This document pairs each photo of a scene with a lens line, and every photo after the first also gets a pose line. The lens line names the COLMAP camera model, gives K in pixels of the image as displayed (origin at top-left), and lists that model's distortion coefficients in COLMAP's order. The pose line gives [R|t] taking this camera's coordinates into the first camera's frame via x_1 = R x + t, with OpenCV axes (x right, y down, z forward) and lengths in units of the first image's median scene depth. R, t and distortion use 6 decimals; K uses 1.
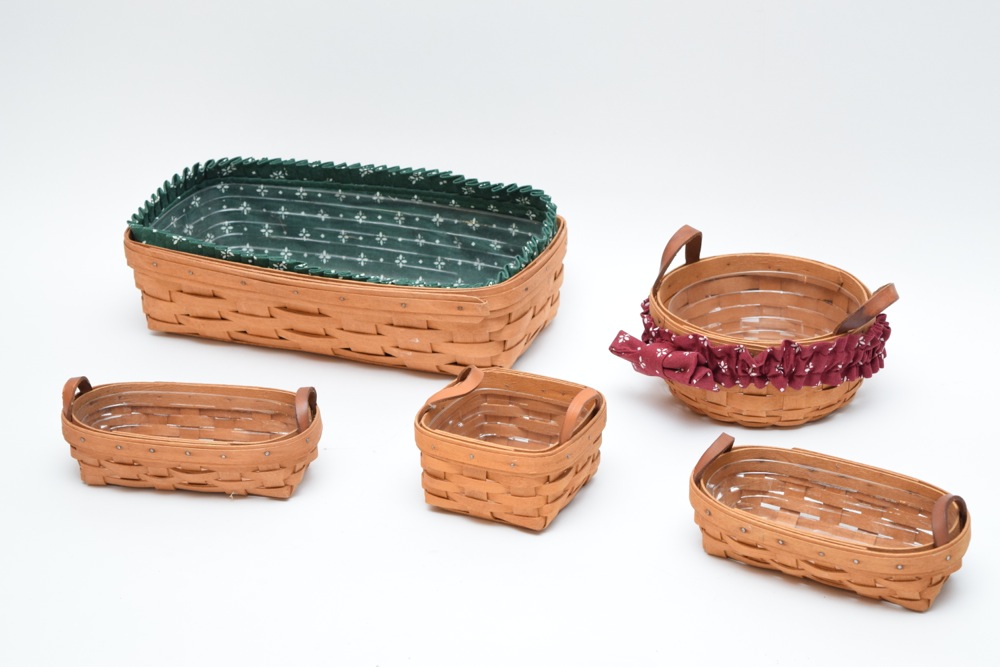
lens RADIAL K [[2258.9, 0, 500.0], [0, 2258.9, 333.5], [0, 0, 1]] dist [0.061512, 0.008675]
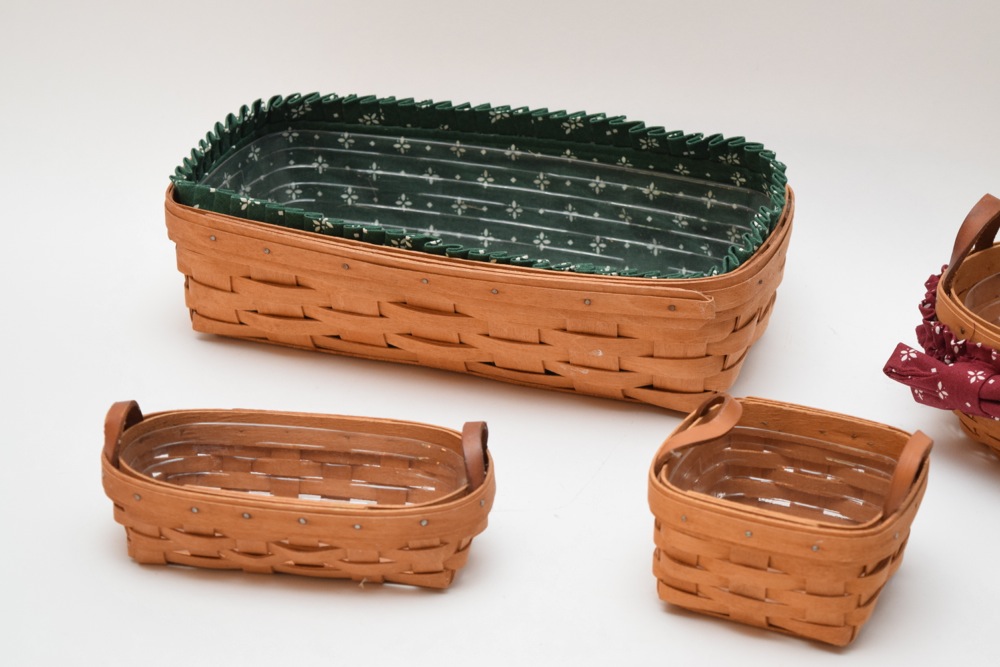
lens RADIAL K [[2258.9, 0, 500.0], [0, 2258.9, 333.5], [0, 0, 1]] dist [0.061512, 0.008675]
pose [[0.997913, 0.015628, 0.062652, -0.104712], [-0.015519, 0.999877, -0.002227, -0.000857], [-0.062679, 0.001250, 0.998033, 0.289600]]
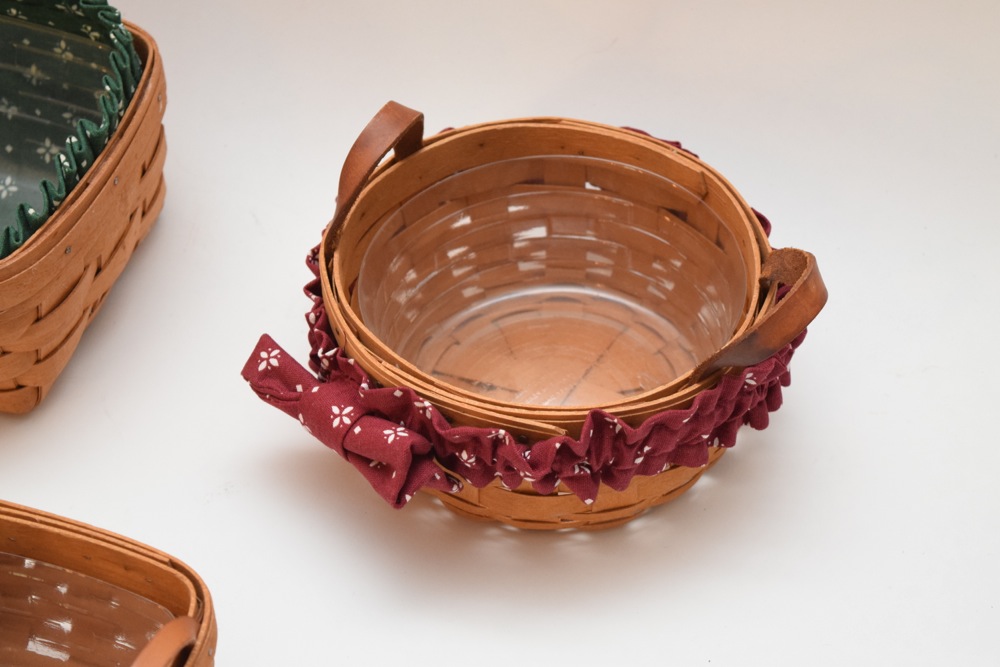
lens RADIAL K [[2258.9, 0, 500.0], [0, 2258.9, 333.5], [0, 0, 1]] dist [0.061512, 0.008675]
pose [[0.996396, -0.058154, 0.061743, 0.069003], [0.035457, 0.946877, 0.319634, -0.145957], [-0.077051, -0.316293, 0.945527, 0.491013]]
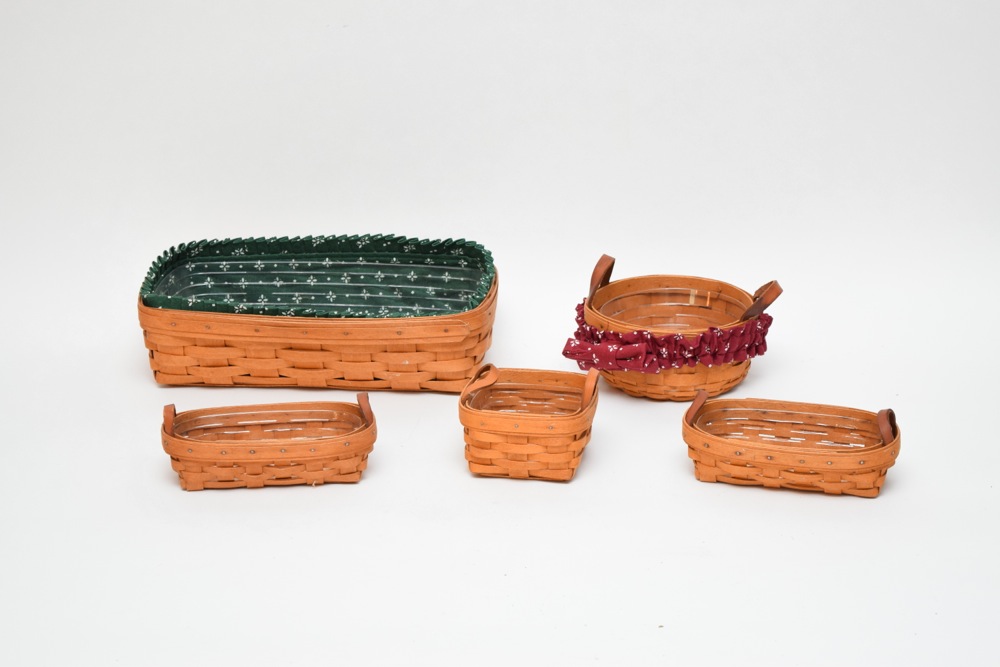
lens RADIAL K [[2258.9, 0, 500.0], [0, 2258.9, 333.5], [0, 0, 1]] dist [0.061512, 0.008675]
pose [[0.962778, -0.081665, 0.257663, -0.289085], [0.103940, 0.991825, -0.074025, 0.079991], [-0.249511, 0.098051, 0.963395, -0.201876]]
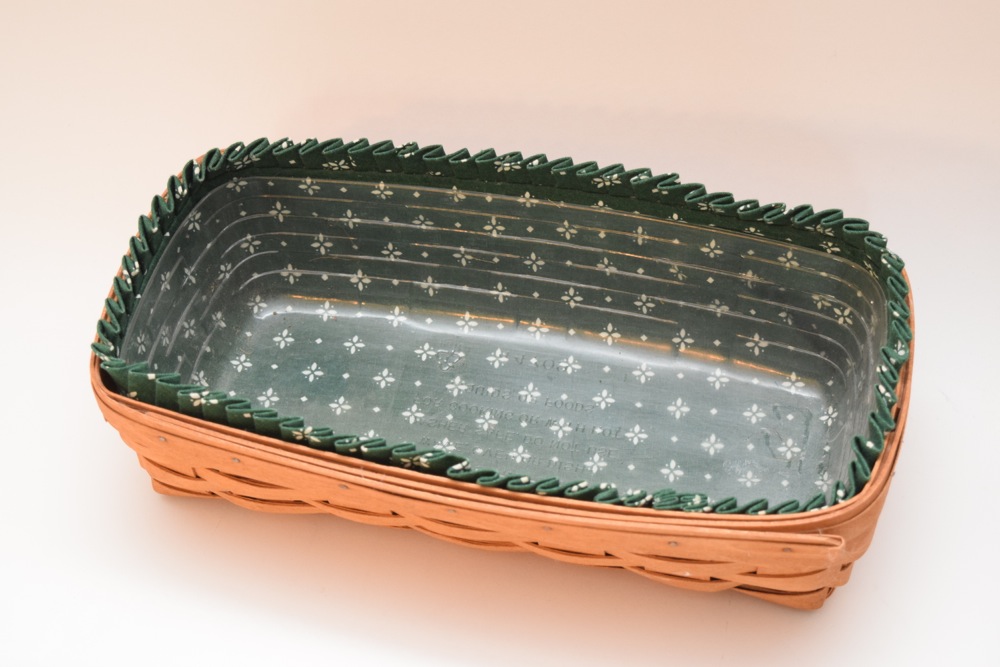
lens RADIAL K [[1780.1, 0, 500.0], [0, 1780.1, 333.5], [0, 0, 1]] dist [0.007305, -0.029429]
pose [[0.990446, -0.110297, 0.082770, -0.103145], [0.072284, 0.926404, 0.369527, -0.197401], [-0.117436, -0.360014, 0.925526, 0.597056]]
